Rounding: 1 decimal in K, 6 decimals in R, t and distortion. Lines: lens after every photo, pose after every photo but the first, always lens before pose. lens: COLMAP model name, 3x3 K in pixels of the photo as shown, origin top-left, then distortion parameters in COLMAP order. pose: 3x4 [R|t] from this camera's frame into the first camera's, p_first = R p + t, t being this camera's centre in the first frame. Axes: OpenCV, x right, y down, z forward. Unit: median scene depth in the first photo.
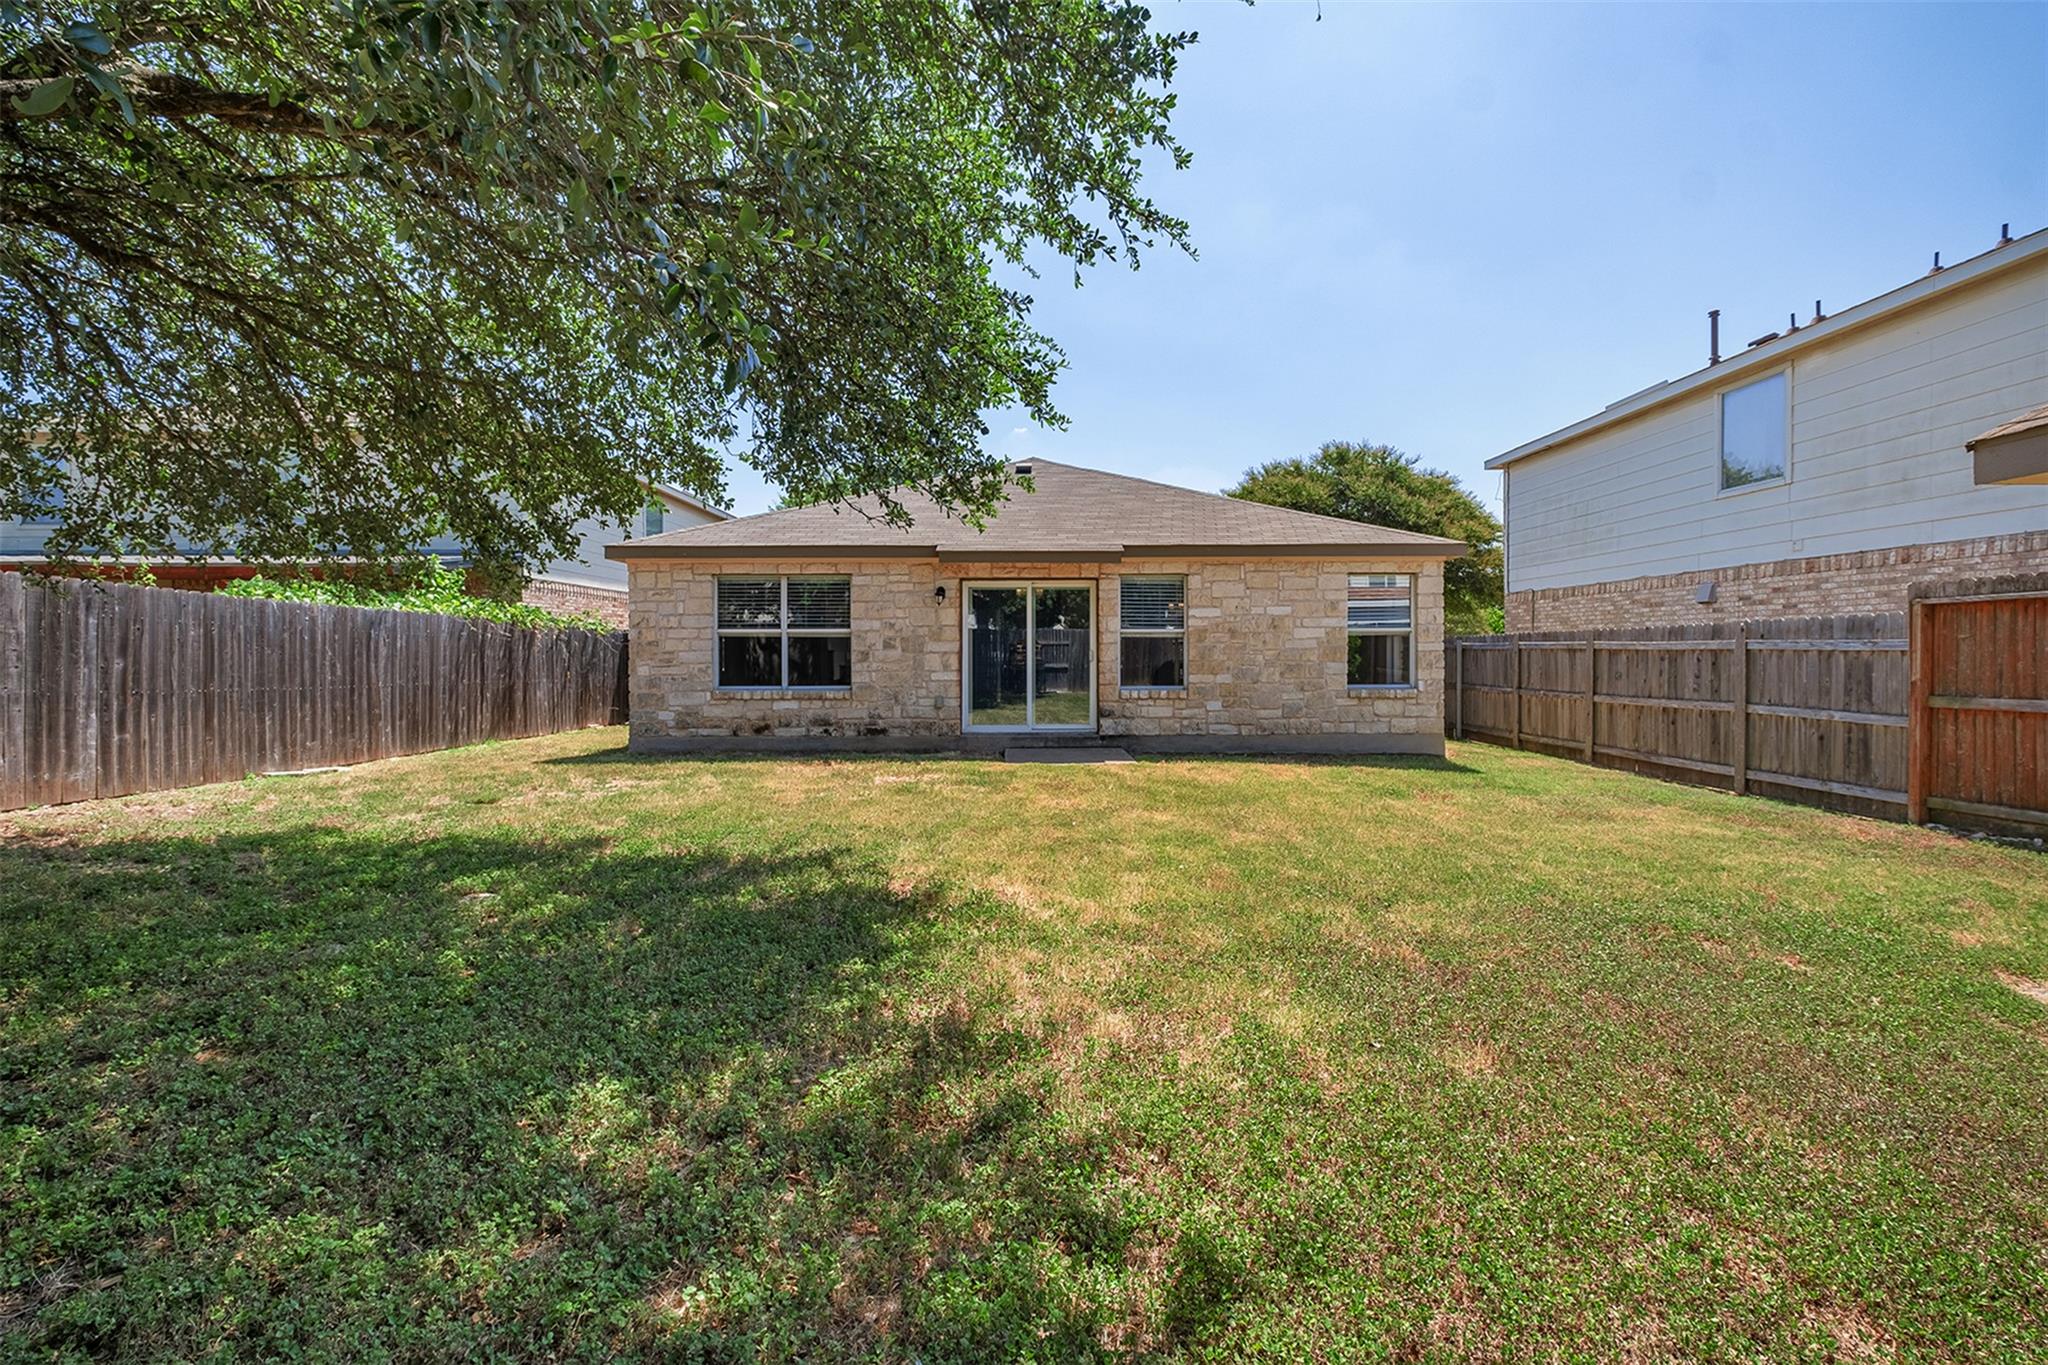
lens RADIAL K [[888.4, 0, 1021.0], [0, 888.4, 677.6], [0, 0, 1]] dist [0.003124, -0.005584]
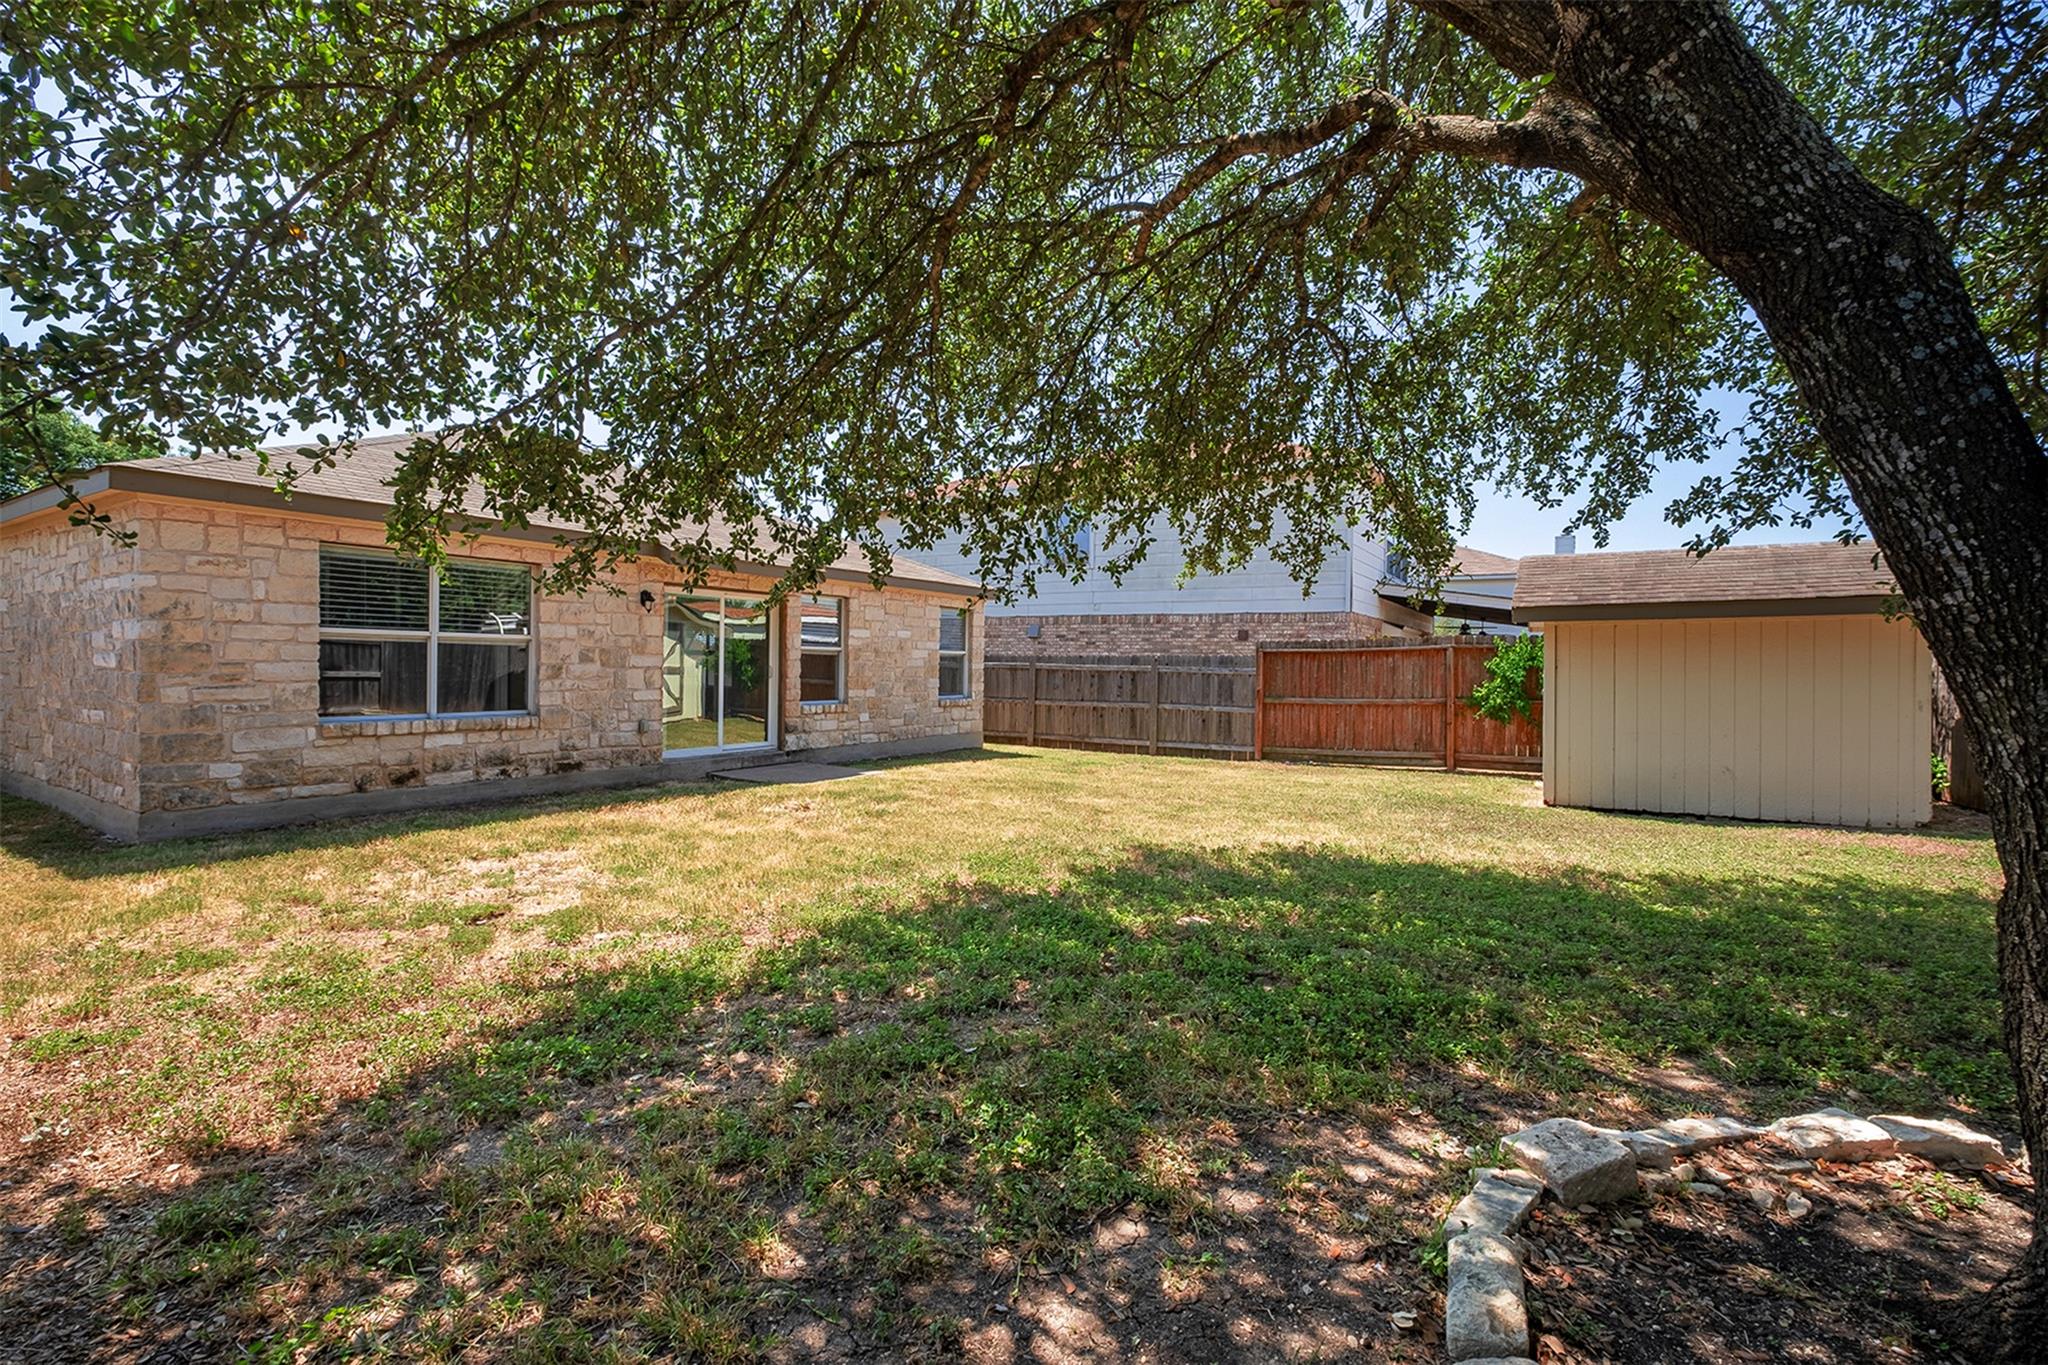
lens RADIAL K [[888.4, 0, 1021.0], [0, 888.4, 677.6], [0, 0, 1]] dist [0.003124, -0.005584]
pose [[0.531569, -0.001329, 0.847014, -0.617761], [0.006172, 0.999978, -0.002305, -0.014071], [-0.846993, 0.006453, 0.531566, 0.240897]]
